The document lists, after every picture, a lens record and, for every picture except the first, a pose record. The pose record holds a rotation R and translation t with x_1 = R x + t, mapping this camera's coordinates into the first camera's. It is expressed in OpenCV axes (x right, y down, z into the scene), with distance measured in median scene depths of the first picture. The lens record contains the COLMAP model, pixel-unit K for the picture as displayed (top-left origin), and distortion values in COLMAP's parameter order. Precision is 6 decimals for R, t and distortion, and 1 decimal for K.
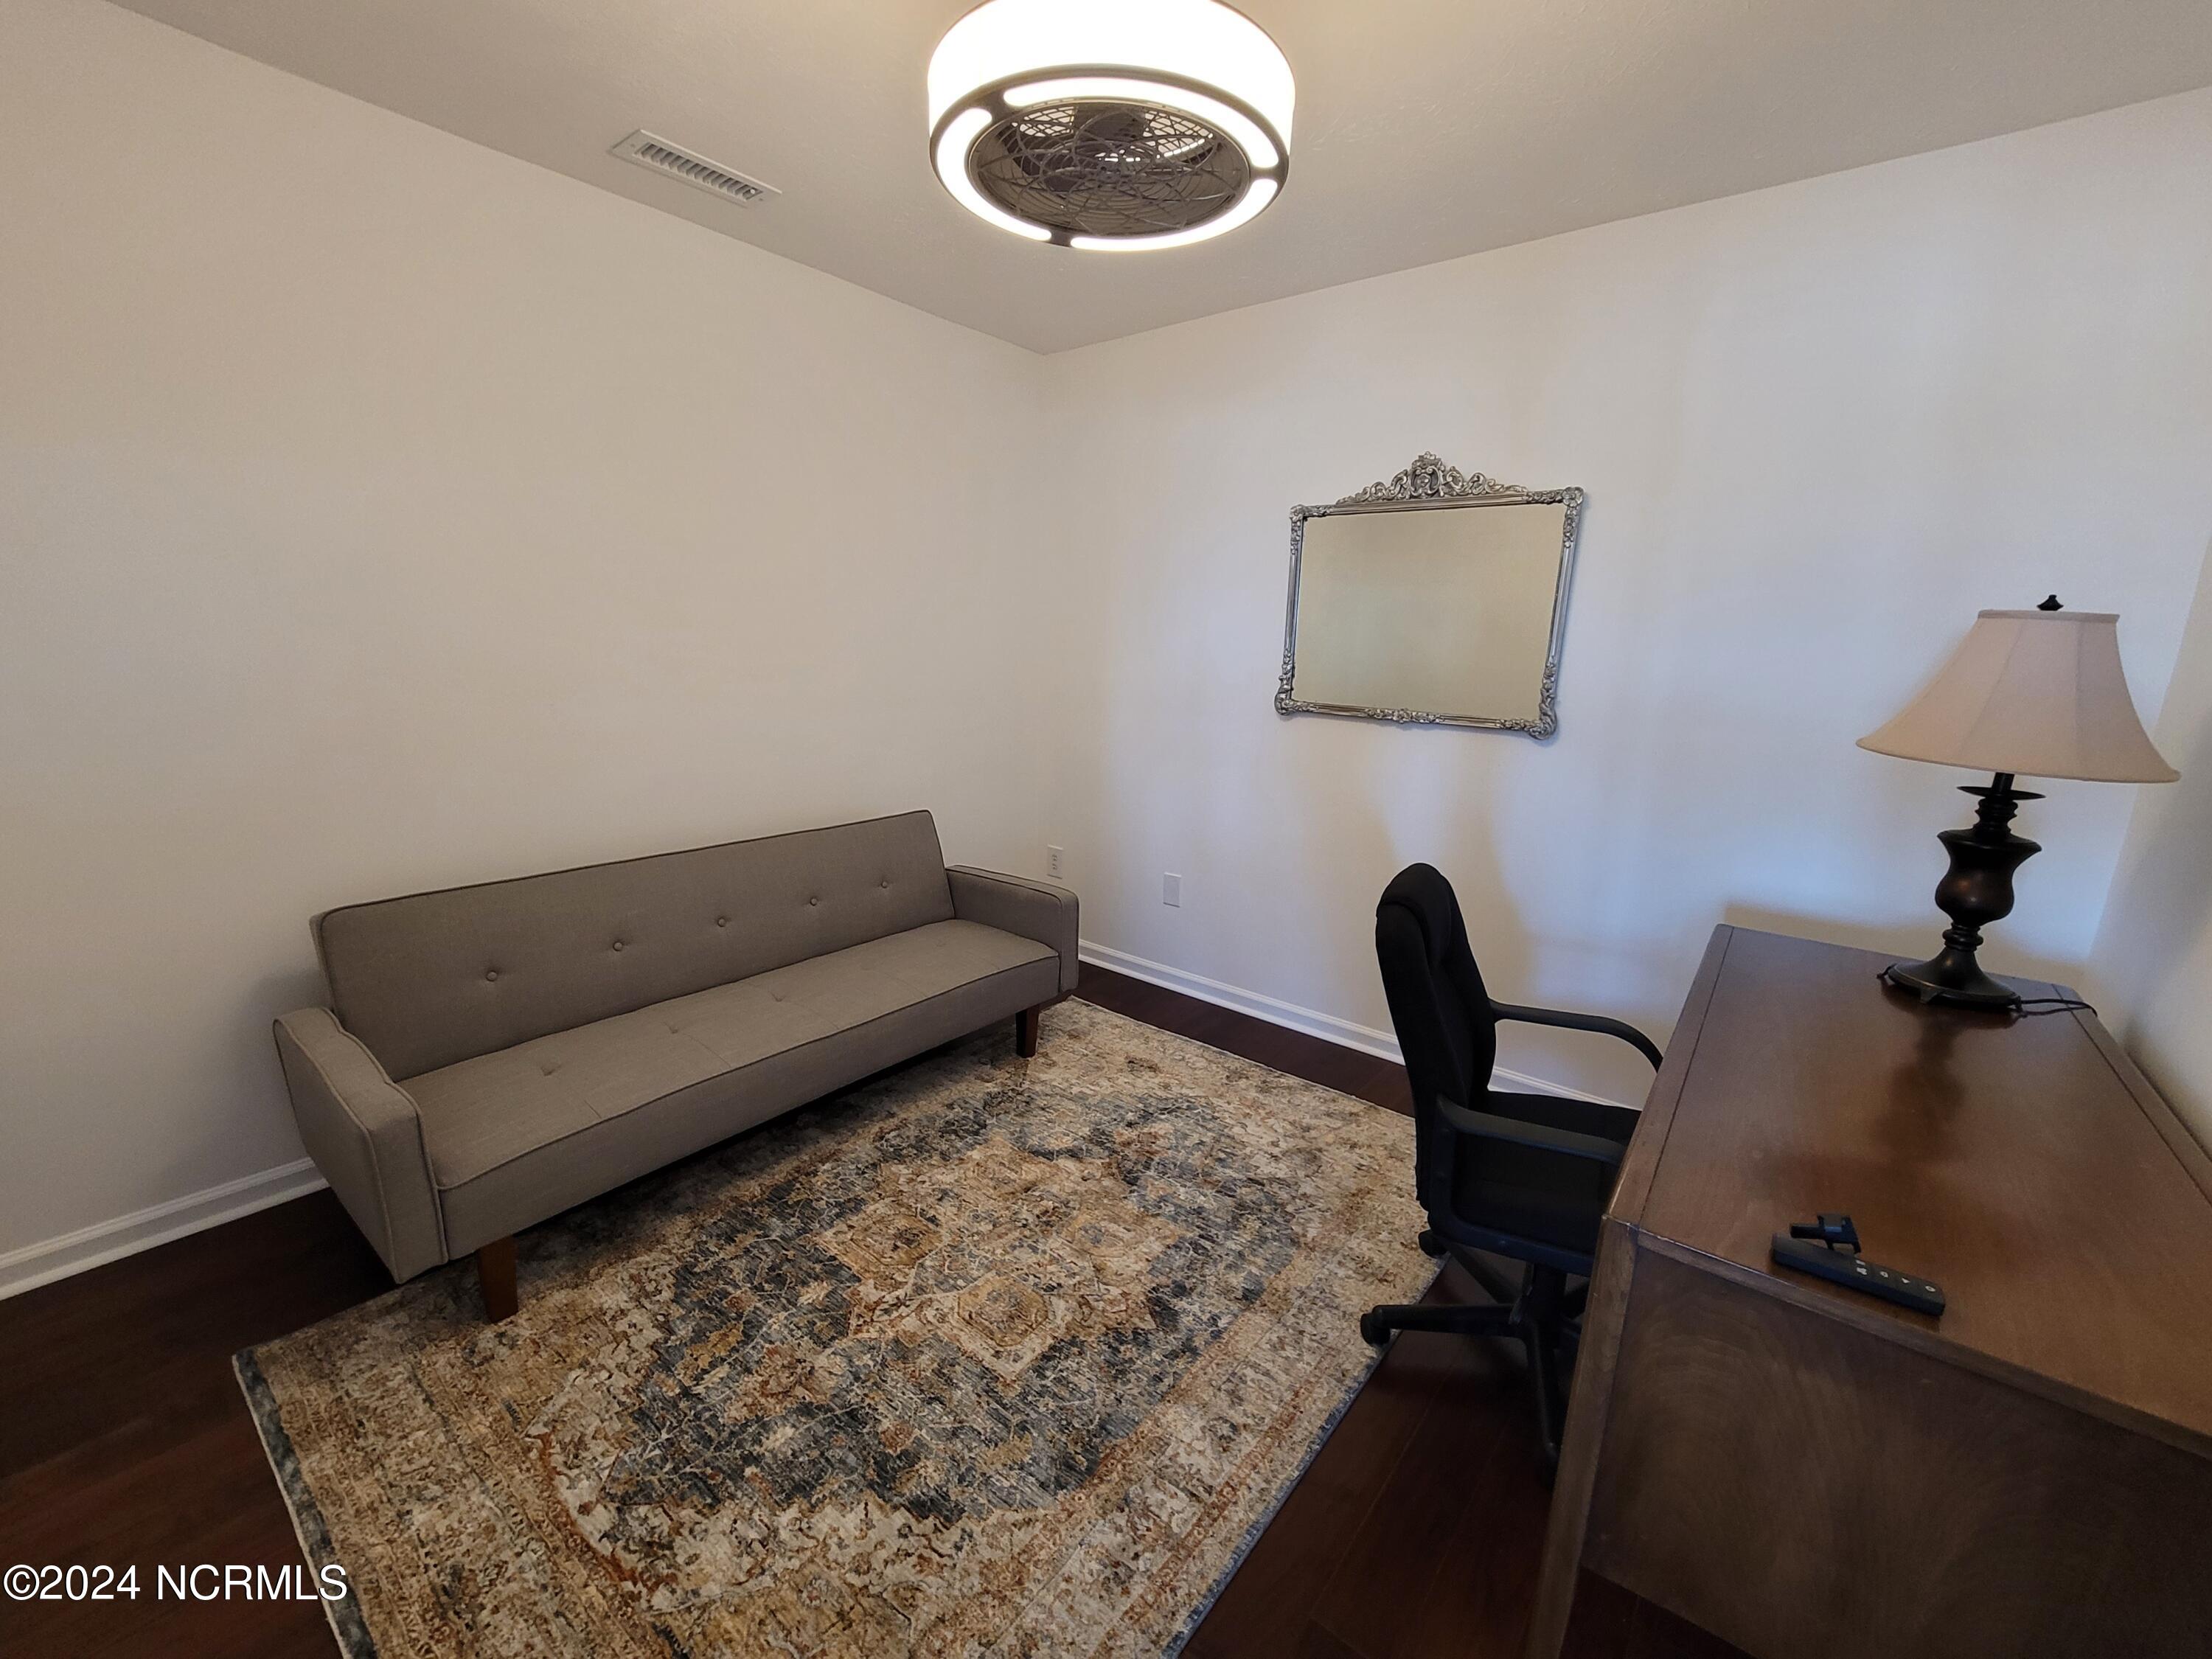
lens RADIAL K [[901.7, 0, 1103.6], [0, 901.7, 847.6], [0, 0, 1]] dist [0.003519, -0.000849]
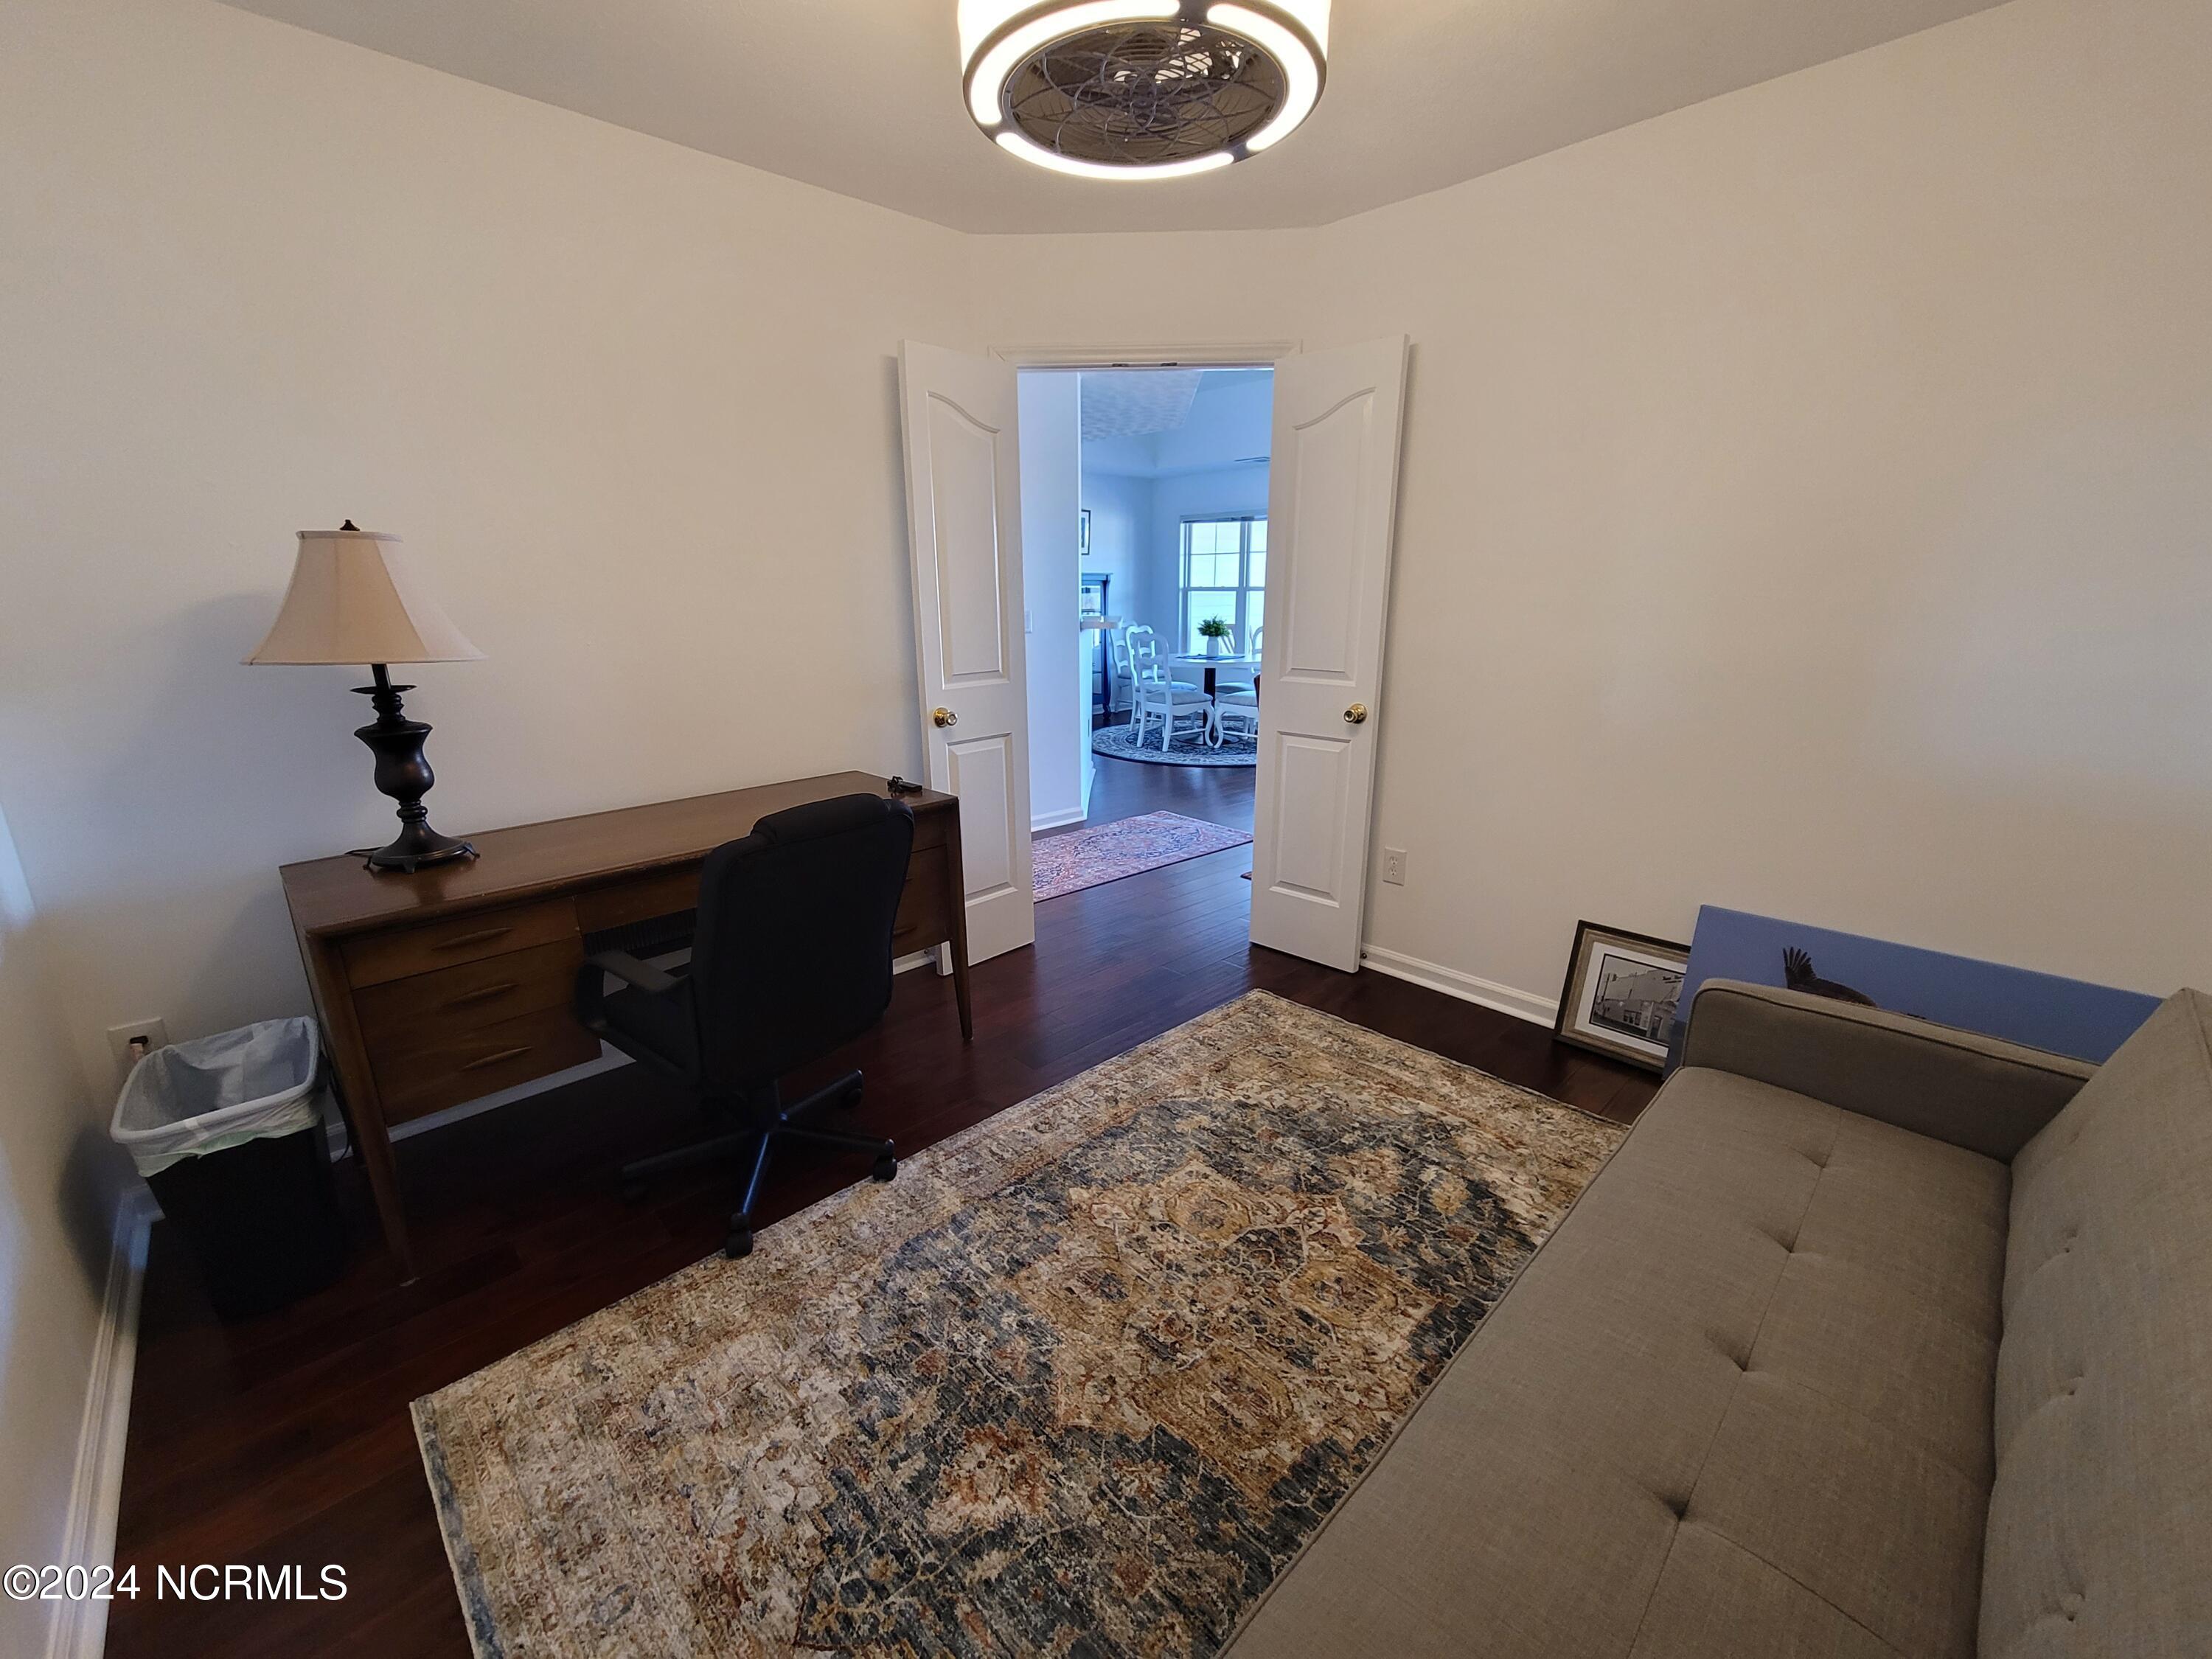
lens RADIAL K [[901.7, 0, 1102.6], [0, 901.7, 816.9], [0, 0, 1]] dist [0.003519, -0.000849]
pose [[-0.991400, -0.060013, 0.116294, -0.096153], [0.000110, 0.888270, 0.459322, -0.445858], [-0.130865, 0.455385, -0.880624, 1.963800]]
